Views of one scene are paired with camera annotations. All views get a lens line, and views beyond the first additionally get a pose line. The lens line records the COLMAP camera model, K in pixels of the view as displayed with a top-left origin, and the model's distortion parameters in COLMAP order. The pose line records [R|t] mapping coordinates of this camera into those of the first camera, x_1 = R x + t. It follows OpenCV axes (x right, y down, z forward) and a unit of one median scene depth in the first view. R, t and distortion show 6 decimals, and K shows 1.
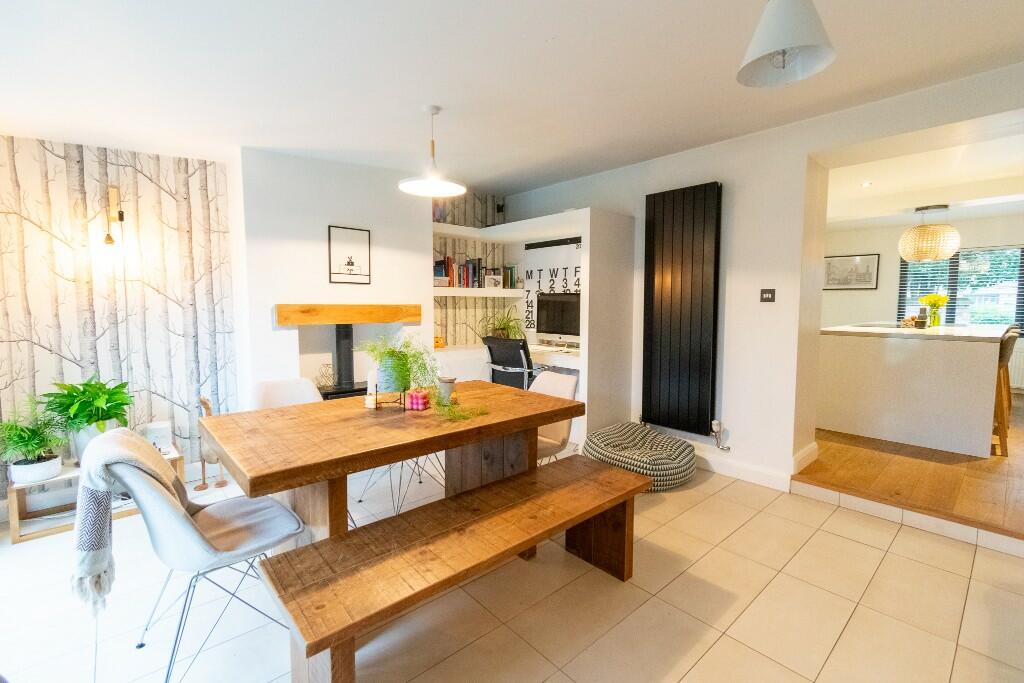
lens RADIAL K [[451.8, 0, 509.6], [0, 451.8, 337.8], [0, 0, 1]] dist [0.000501, 0.000416]
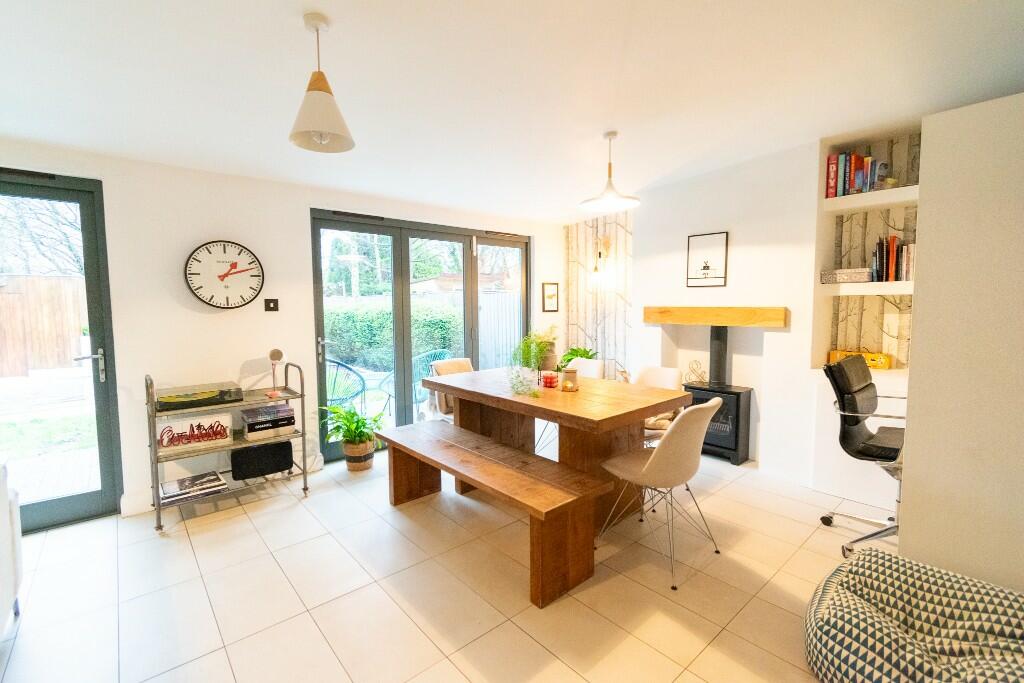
lens RADIAL K [[451.8, 0, 509.0], [0, 451.8, 335.4], [0, 0, 1]] dist [0.000501, 0.000416]
pose [[-0.009392, 0.066047, -0.997772, 0.727854], [-0.071057, 0.995250, 0.066549, -0.046698], [0.997428, 0.071524, -0.004654, 0.576722]]
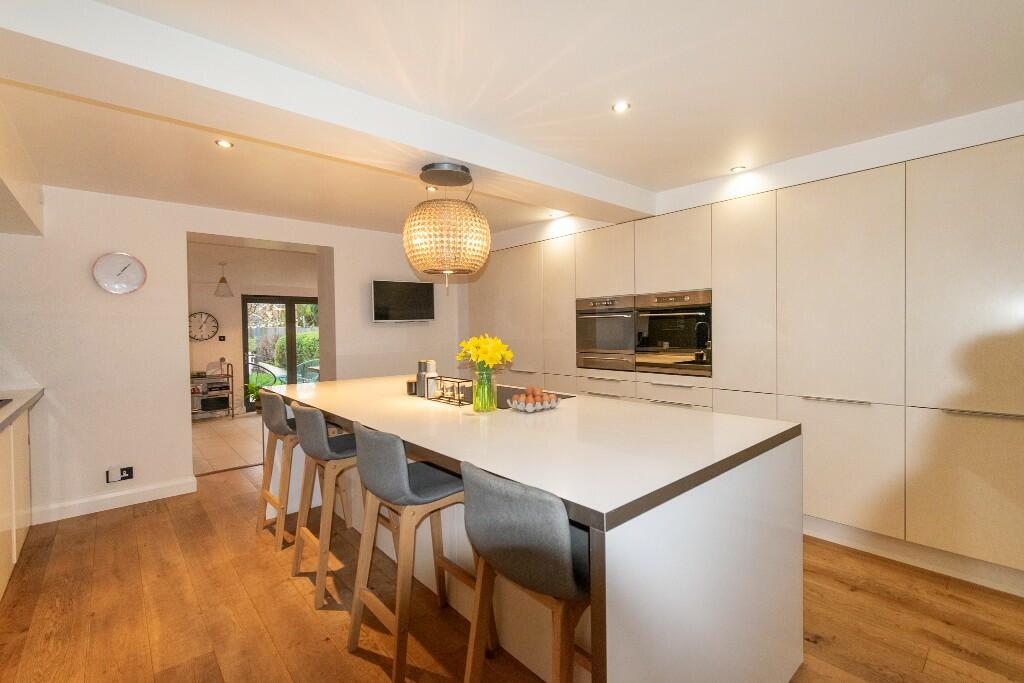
lens RADIAL K [[451.8, 0, 510.4], [0, 451.8, 339.5], [0, 0, 1]] dist [0.000501, 0.000416]
pose [[0.000169, 0.016387, -0.999866, 1.818819], [-0.066490, 0.997653, 0.016339, -0.124643], [0.997787, 0.066478, 0.001258, 1.355014]]
